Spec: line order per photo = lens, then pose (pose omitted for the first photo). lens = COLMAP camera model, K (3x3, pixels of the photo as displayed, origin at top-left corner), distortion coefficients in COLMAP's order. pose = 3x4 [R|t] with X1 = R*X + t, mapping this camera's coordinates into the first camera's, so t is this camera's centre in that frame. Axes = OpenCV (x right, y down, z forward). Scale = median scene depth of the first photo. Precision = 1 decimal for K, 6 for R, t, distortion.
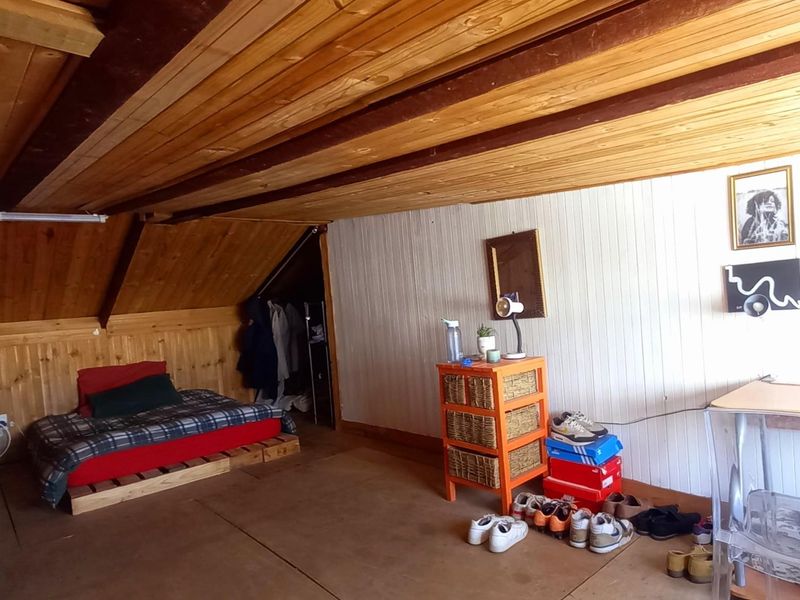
lens RADIAL K [[599.4, 0, 400.6], [0, 599.4, 301.7], [0, 0, 1]] dist [-0.006953, -0.002135]
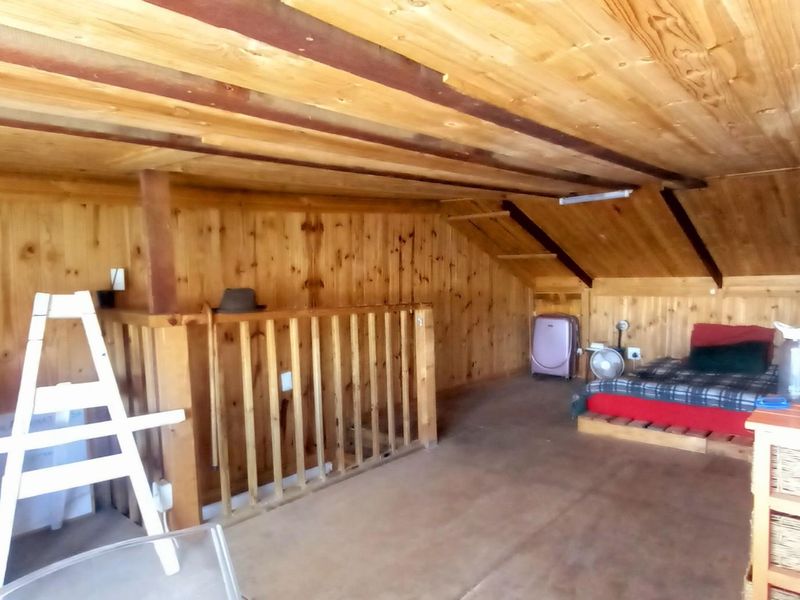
lens RADIAL K [[492.3, 0, 400.3], [0, 492.3, 297.2], [0, 0, 1]] dist [-0.000621, 0.000245]
pose [[0.119124, 0.103520, -0.987468, 0.303736], [-0.008252, 0.994619, 0.103274, -0.025291], [0.992845, -0.004154, 0.119337, 0.350049]]
